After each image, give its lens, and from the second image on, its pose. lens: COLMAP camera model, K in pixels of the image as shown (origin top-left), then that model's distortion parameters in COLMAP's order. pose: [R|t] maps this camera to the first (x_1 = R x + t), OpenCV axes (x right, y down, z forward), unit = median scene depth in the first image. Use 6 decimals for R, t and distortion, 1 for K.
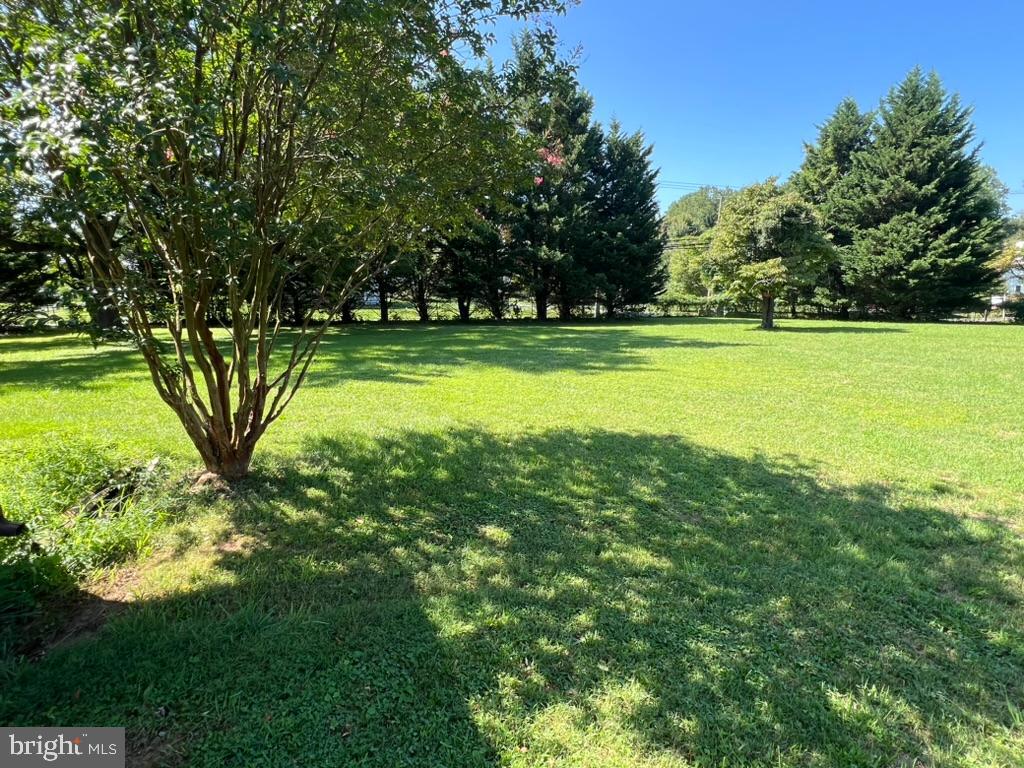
lens RADIAL K [[557.2, 0, 514.0], [0, 557.2, 379.9], [0, 0, 1]] dist [0.000427, 0.001051]
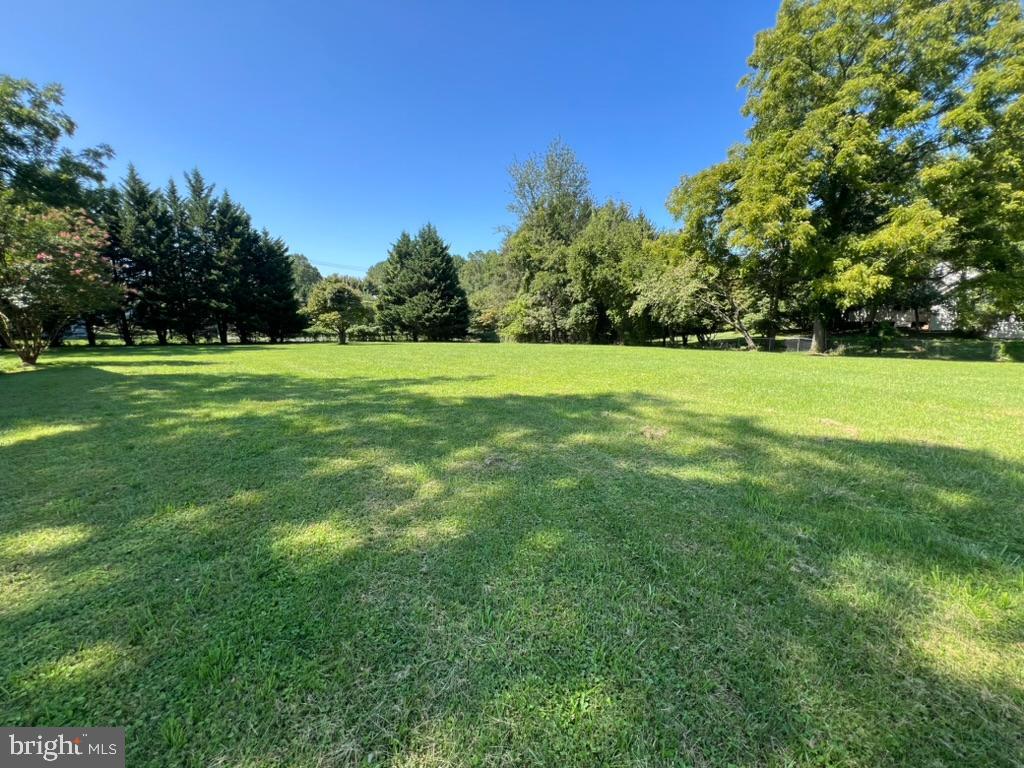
lens RADIAL K [[412.4, 0, 511.4], [0, 412.4, 382.4], [0, 0, 1]] dist [-0.003314, -0.000095]
pose [[0.844737, -0.061464, 0.531640, 0.671319], [0.076525, 0.997048, -0.006322, 0.472828], [-0.529681, 0.046024, 0.846947, -2.796960]]
